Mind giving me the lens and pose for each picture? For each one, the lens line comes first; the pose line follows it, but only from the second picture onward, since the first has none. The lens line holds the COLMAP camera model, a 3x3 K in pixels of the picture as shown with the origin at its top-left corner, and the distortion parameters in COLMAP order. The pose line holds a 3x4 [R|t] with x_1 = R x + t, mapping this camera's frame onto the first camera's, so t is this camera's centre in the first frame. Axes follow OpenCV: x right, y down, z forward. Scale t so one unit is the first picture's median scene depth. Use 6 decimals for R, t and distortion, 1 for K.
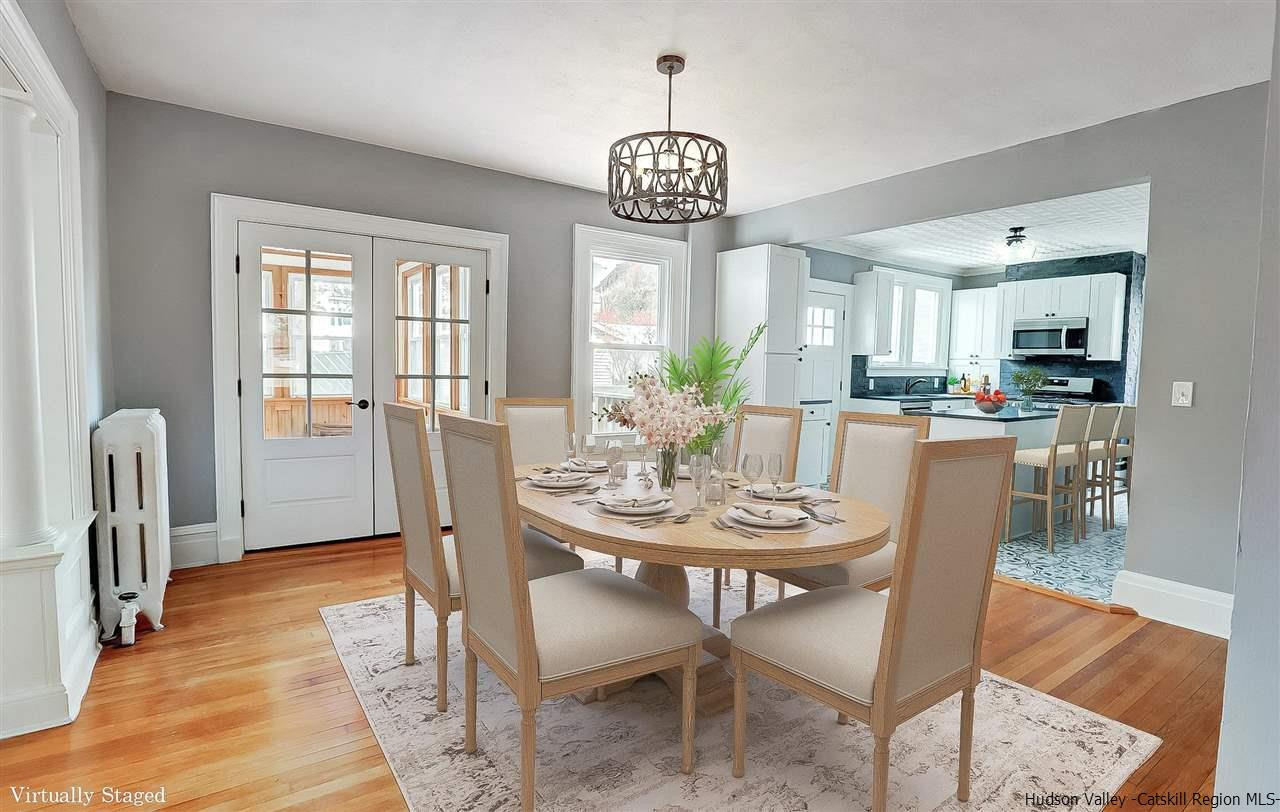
lens RADIAL K [[617.0, 0, 640.0], [0, 617.0, 406.0], [0, 0, 1]] dist [-0.002661, -0.001458]
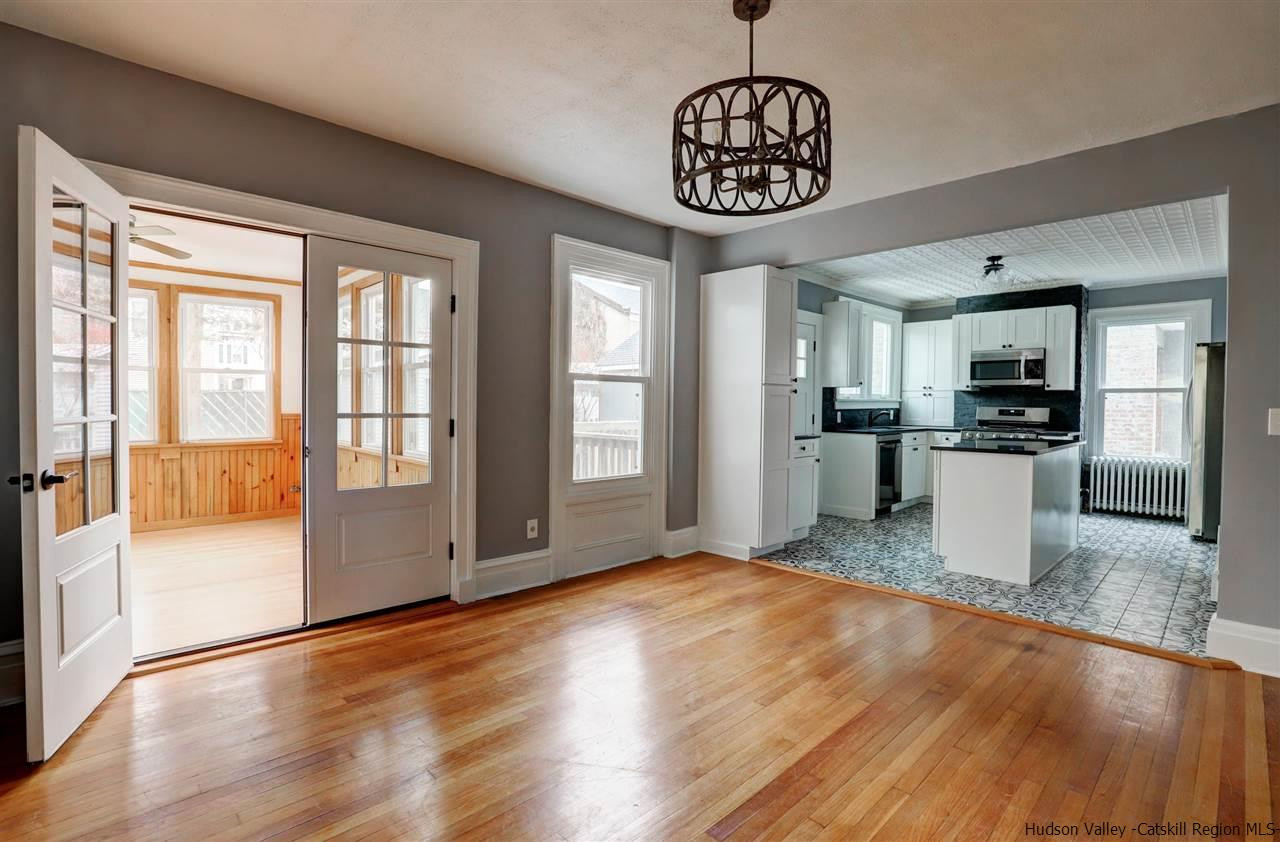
lens RADIAL K [[593.4, 0, 642.7], [0, 593.4, 444.5], [0, 0, 1]] dist [0.000307, 0.000438]
pose [[0.987217, -0.022096, 0.157844, -0.085893], [0.020627, 0.999727, 0.010934, -0.008566], [-0.158043, -0.007538, 0.987403, 0.123757]]
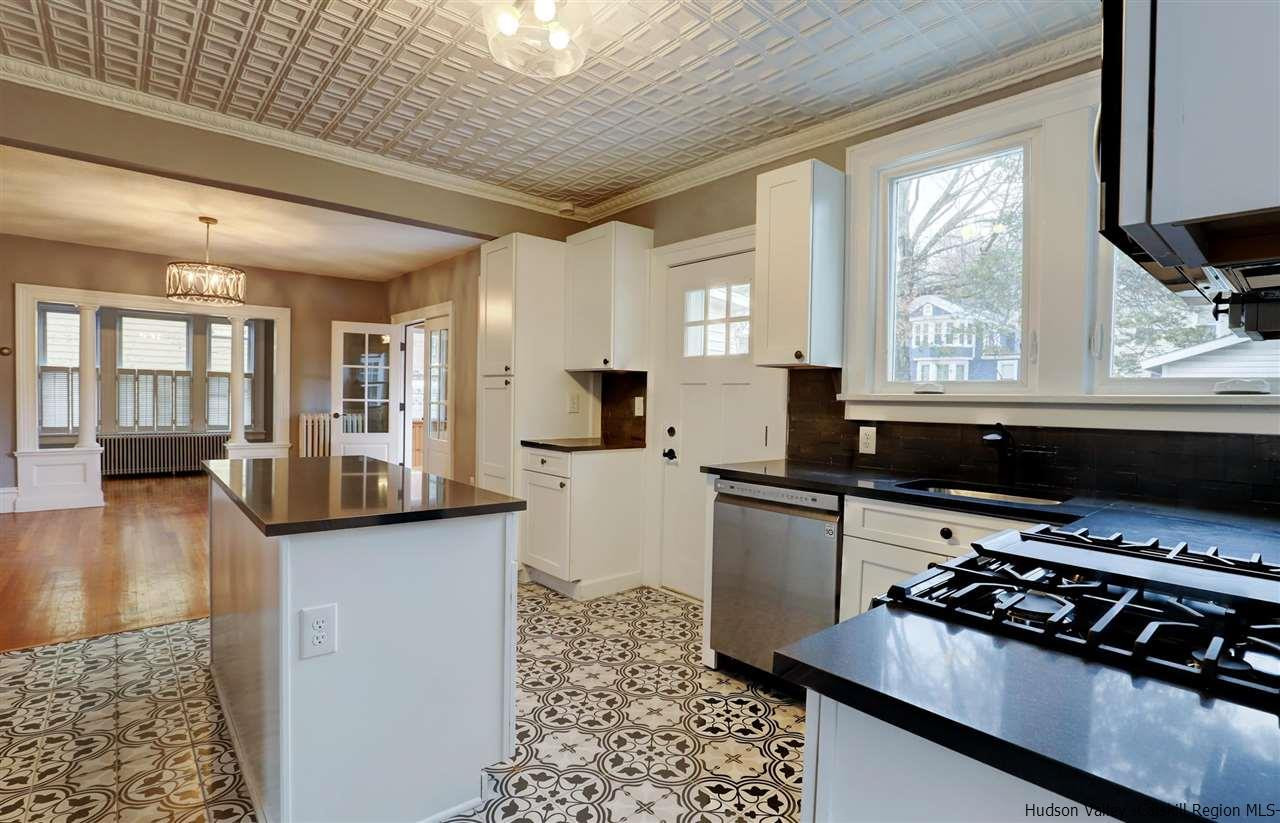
lens RADIAL K [[603.7, 0, 640.0], [0, 603.7, 411.5], [0, 0, 1]] dist [-0.003100, -0.000377]
pose [[0.108233, 0.006256, -0.994106, 0.778388], [-0.084015, 0.996460, -0.002877, -0.041667], [0.990569, 0.083832, 0.108375, 0.851428]]
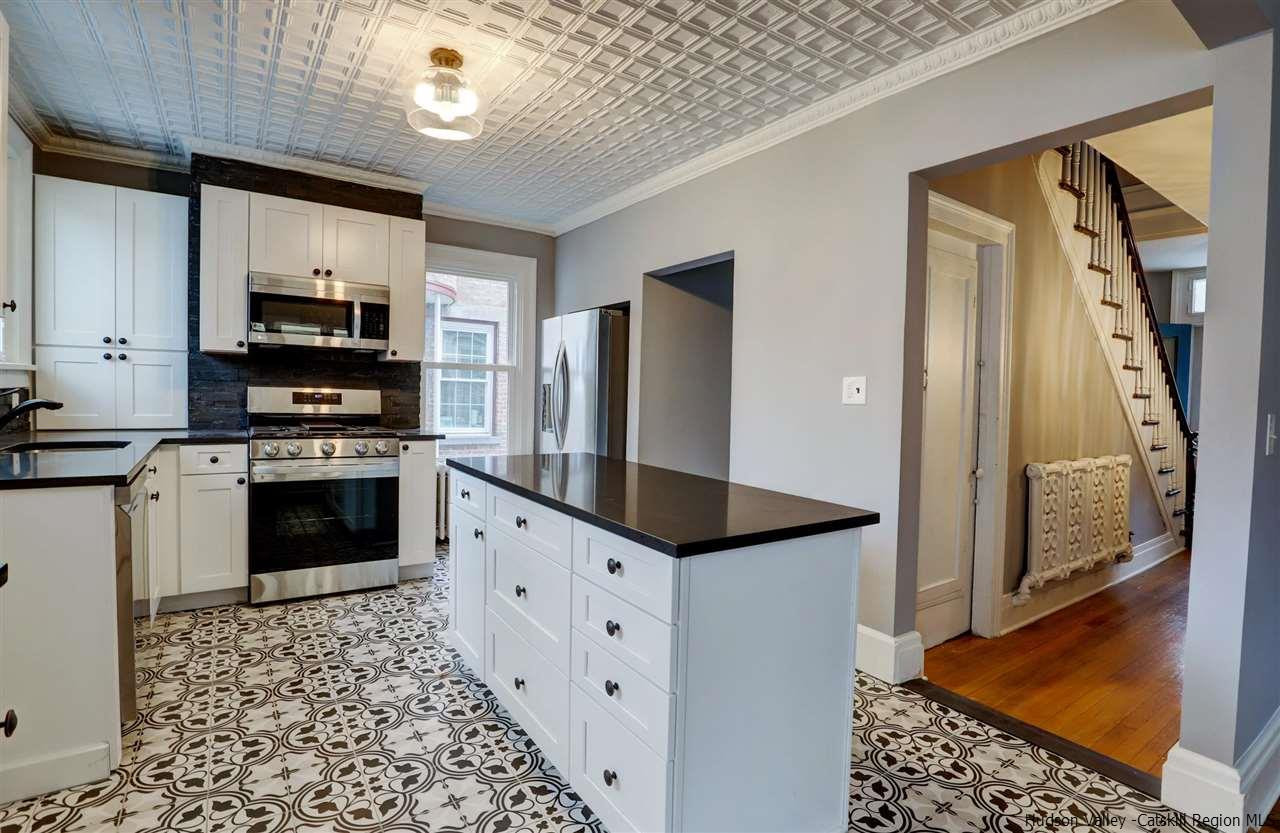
lens RADIAL K [[594.0, 0, 640.0], [0, 594.0, 416.5], [0, 0, 1]] dist [-0.025330, 0.000454]
pose [[-0.000596, -0.055197, 0.998475, 0.145223], [0.041153, 0.997628, 0.055175, -0.039311], [-0.999153, 0.041123, 0.001677, 0.711708]]
